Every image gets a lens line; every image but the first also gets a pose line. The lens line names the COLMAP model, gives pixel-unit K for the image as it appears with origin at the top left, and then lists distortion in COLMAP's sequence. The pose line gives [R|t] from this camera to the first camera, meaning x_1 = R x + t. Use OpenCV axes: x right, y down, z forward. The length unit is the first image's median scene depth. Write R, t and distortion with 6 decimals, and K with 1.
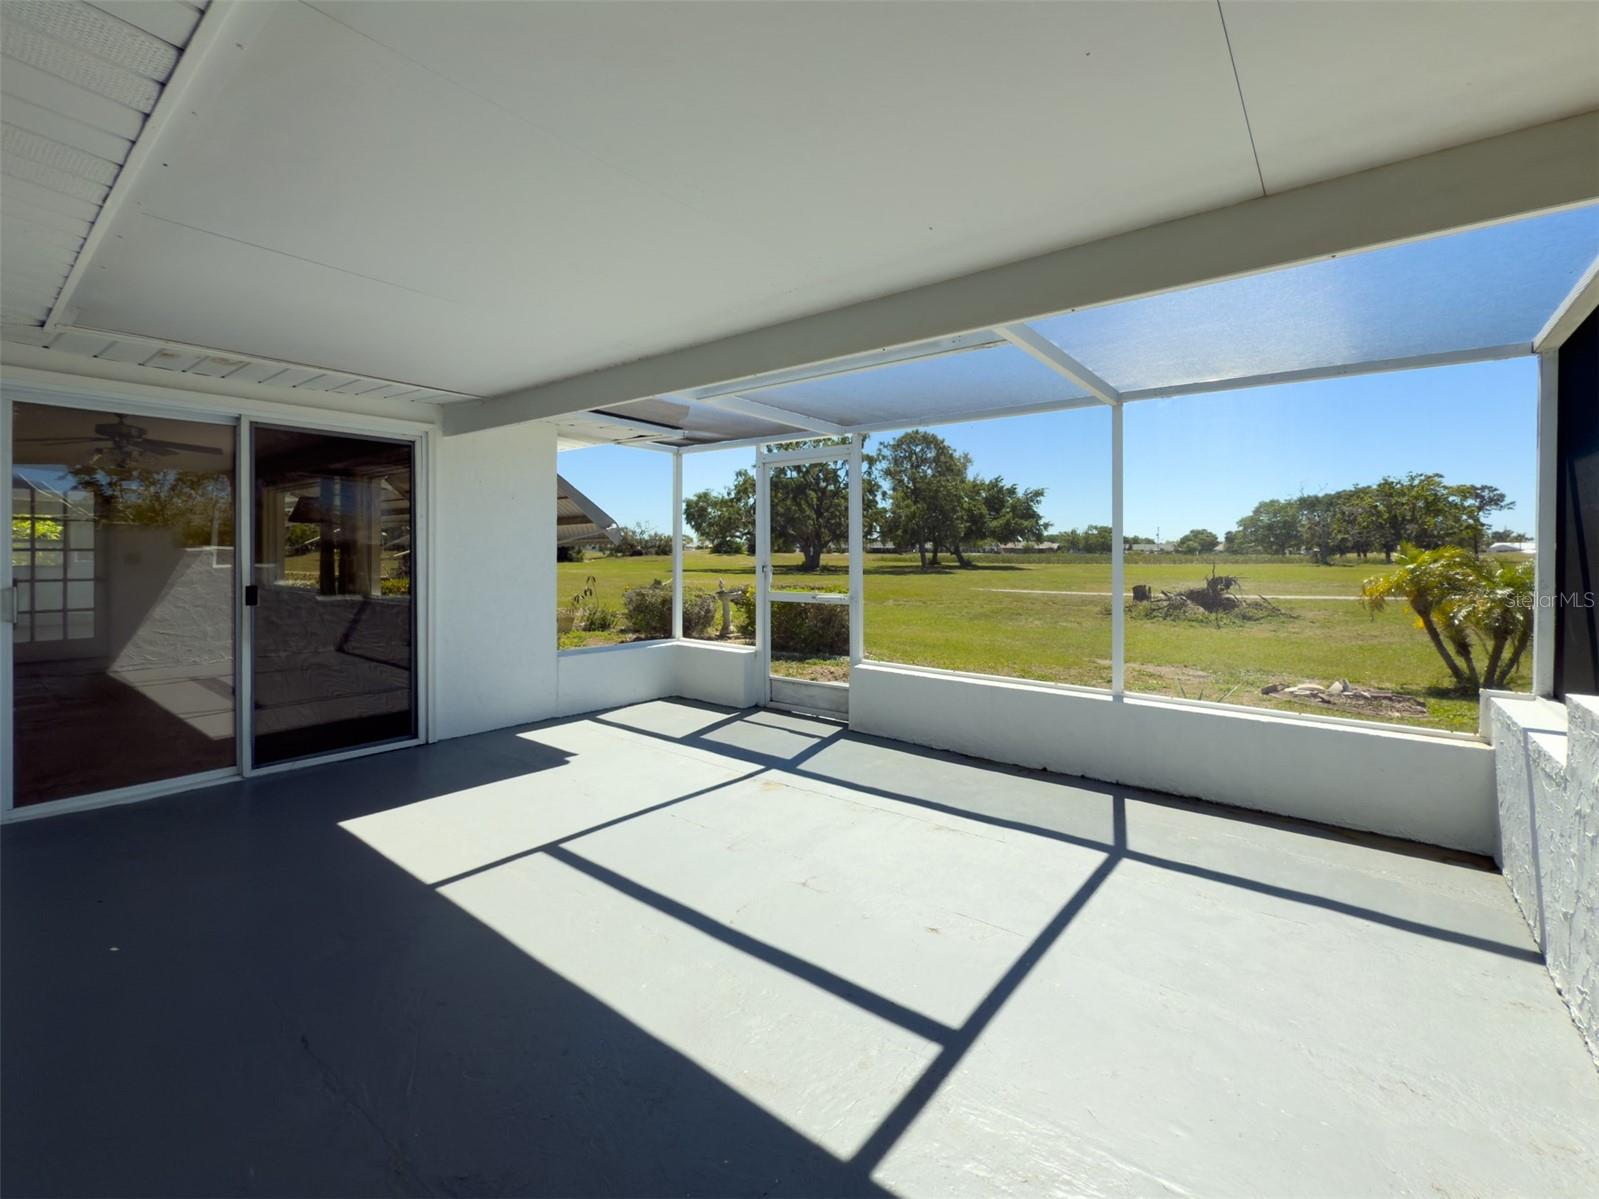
lens RADIAL K [[685.1, 0, 809.4], [0, 685.1, 558.6], [0, 0, 1]] dist [0.002928, 0.000019]
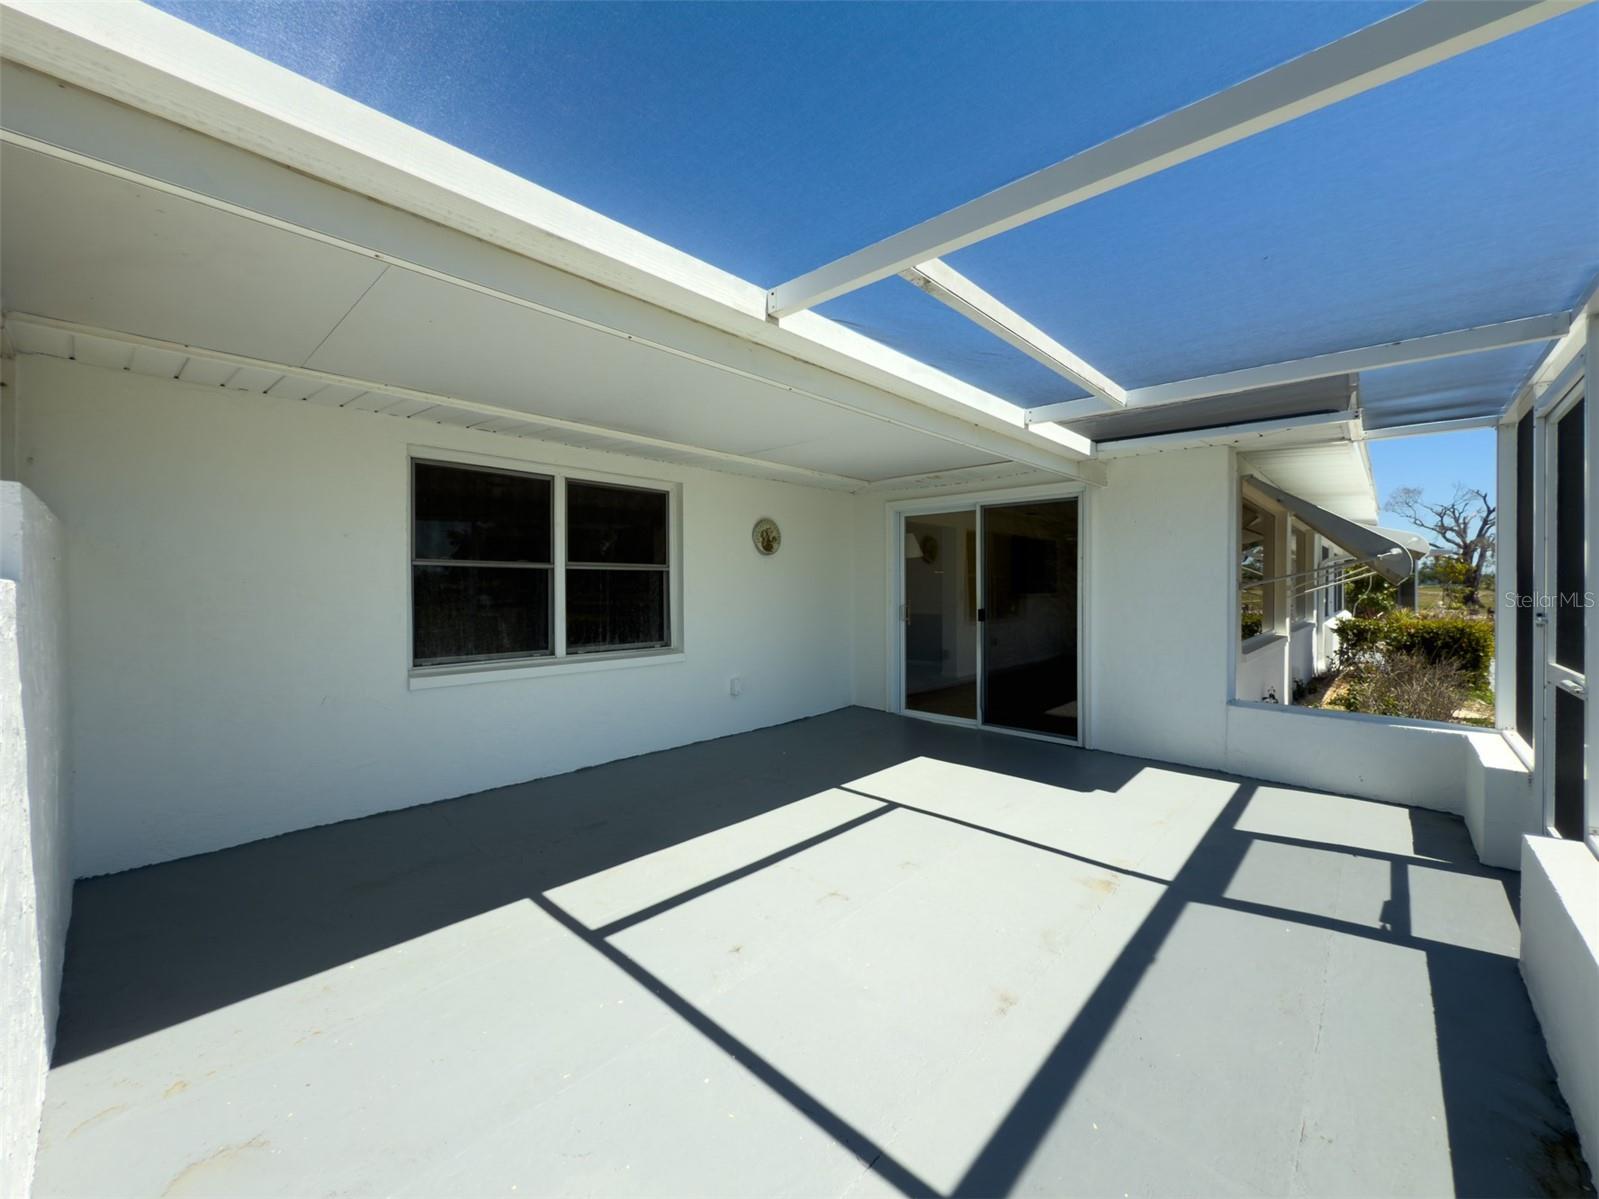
lens RADIAL K [[650.6, 0, 787.3], [0, 650.6, 606.3], [0, 0, 1]] dist [0.001782, -0.000203]
pose [[-0.106854, 0.036671, -0.993598, 0.134264], [-0.002935, 0.999304, 0.037197, -0.003879], [0.994270, 0.006891, -0.106672, 0.131652]]
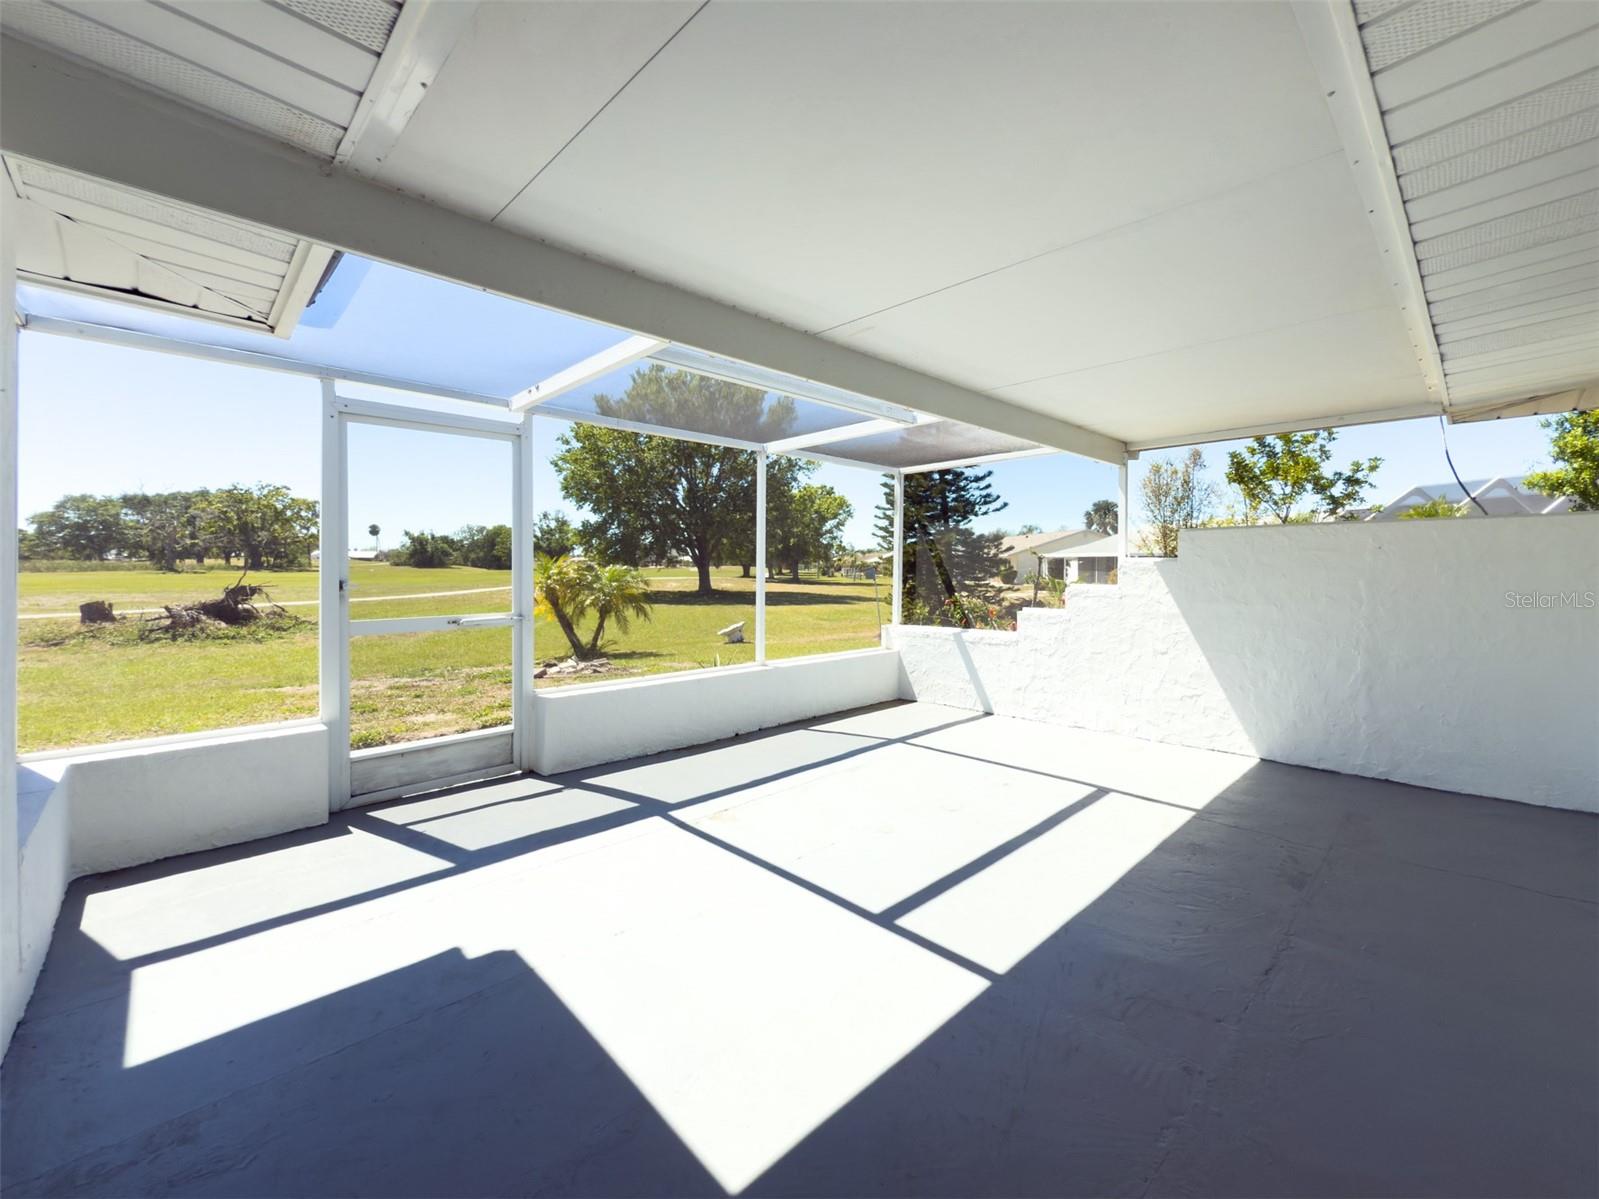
lens RADIAL K [[665.2, 0, 841.9], [0, 665.2, 568.7], [0, 0, 1]] dist [-0.000644, -0.000222]
pose [[0.112043, -0.010076, 0.993652, -0.167155], [0.004229, 0.999944, 0.009663, -0.000403], [-0.993694, 0.003120, 0.112080, 0.137444]]
